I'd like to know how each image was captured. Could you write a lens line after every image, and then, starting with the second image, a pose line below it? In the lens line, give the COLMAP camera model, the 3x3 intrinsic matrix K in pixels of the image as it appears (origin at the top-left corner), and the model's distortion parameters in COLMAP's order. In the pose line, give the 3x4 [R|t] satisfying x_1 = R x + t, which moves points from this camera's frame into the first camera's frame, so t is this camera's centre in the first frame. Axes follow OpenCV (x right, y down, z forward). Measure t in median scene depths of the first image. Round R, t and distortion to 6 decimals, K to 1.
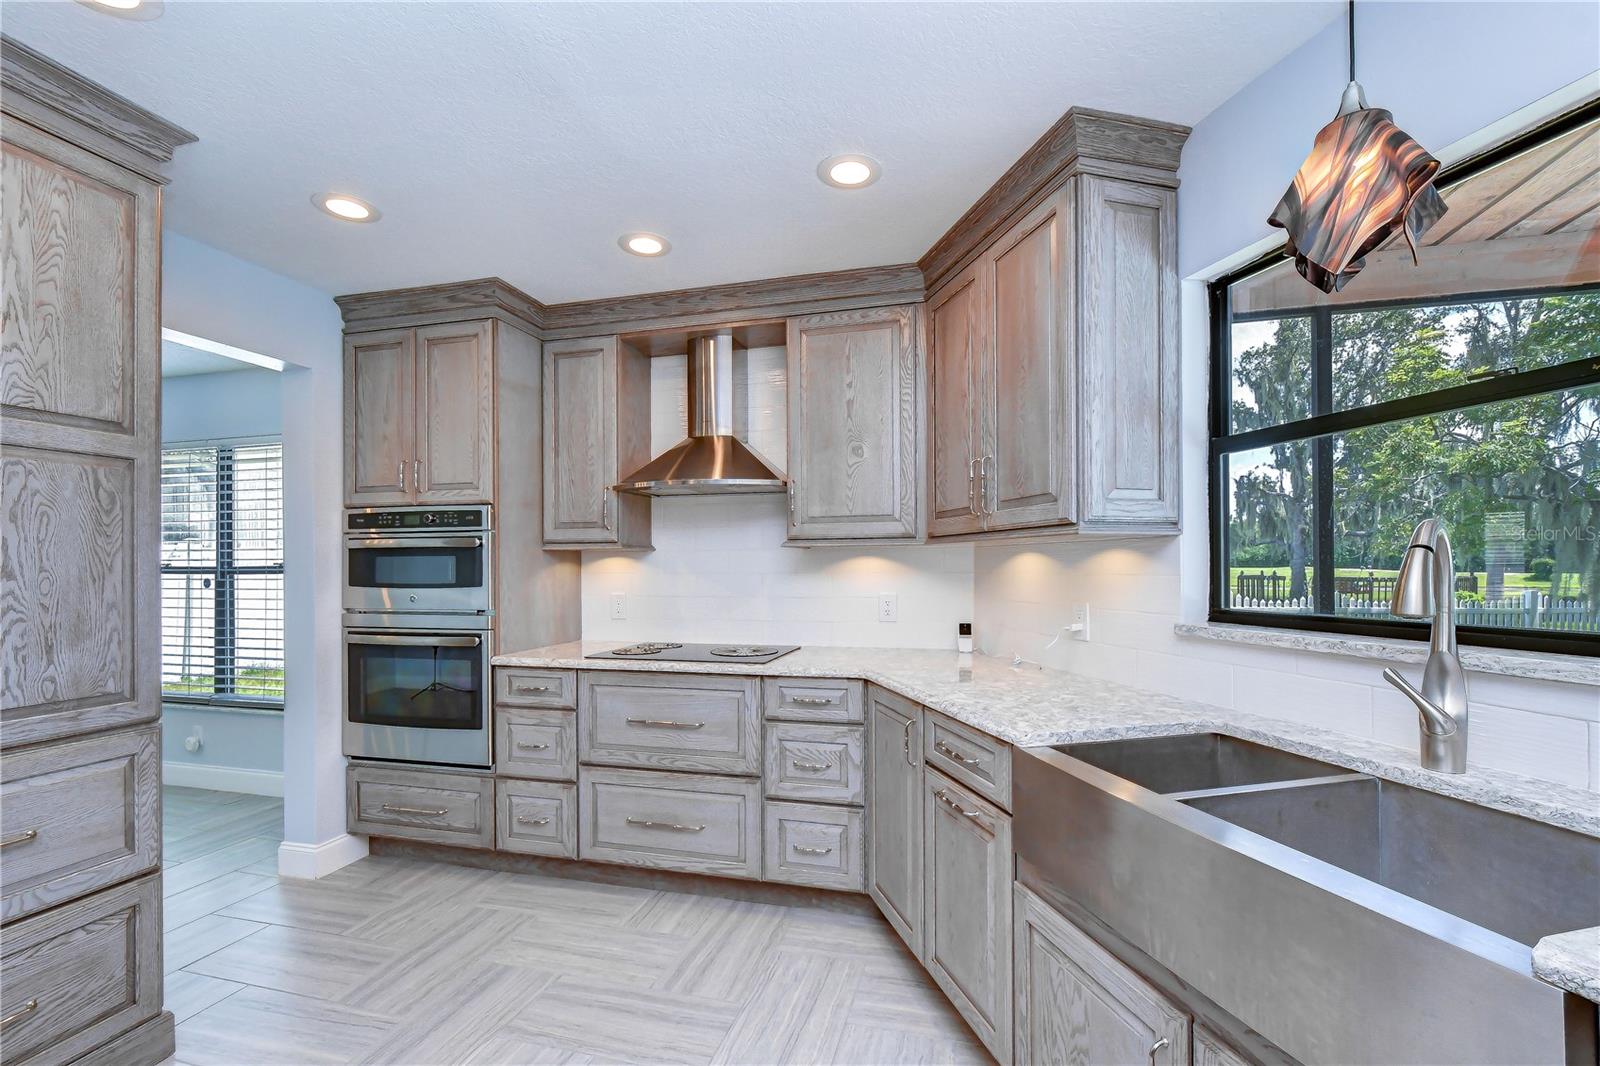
lens RADIAL K [[680.7, 0, 833.5], [0, 680.7, 568.5], [0, 0, 1]] dist [-0.003745, -0.001045]
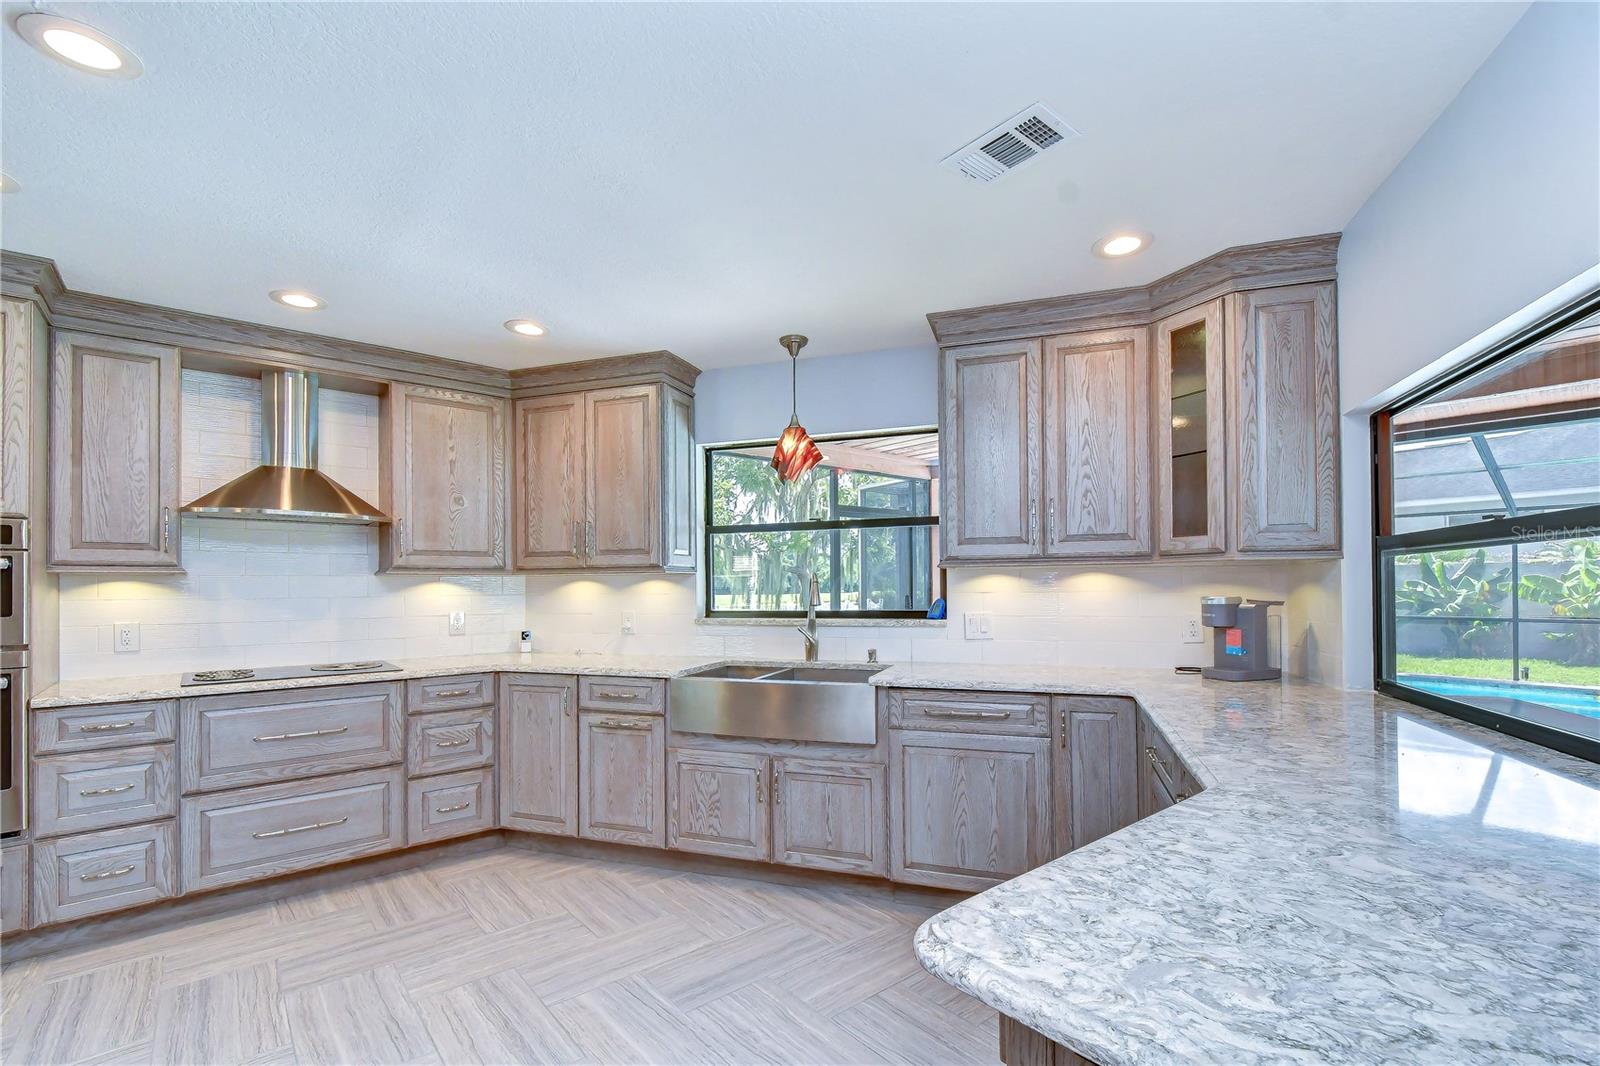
lens RADIAL K [[680.7, 0, 778.4], [0, 680.7, 585.7], [0, 0, 1]] dist [-0.003745, -0.001045]
pose [[0.603604, 0.002046, 0.797281, -0.632988], [0.008356, 0.999926, -0.008892, 0.004137], [-0.797240, 0.012029, 0.603542, -0.261443]]
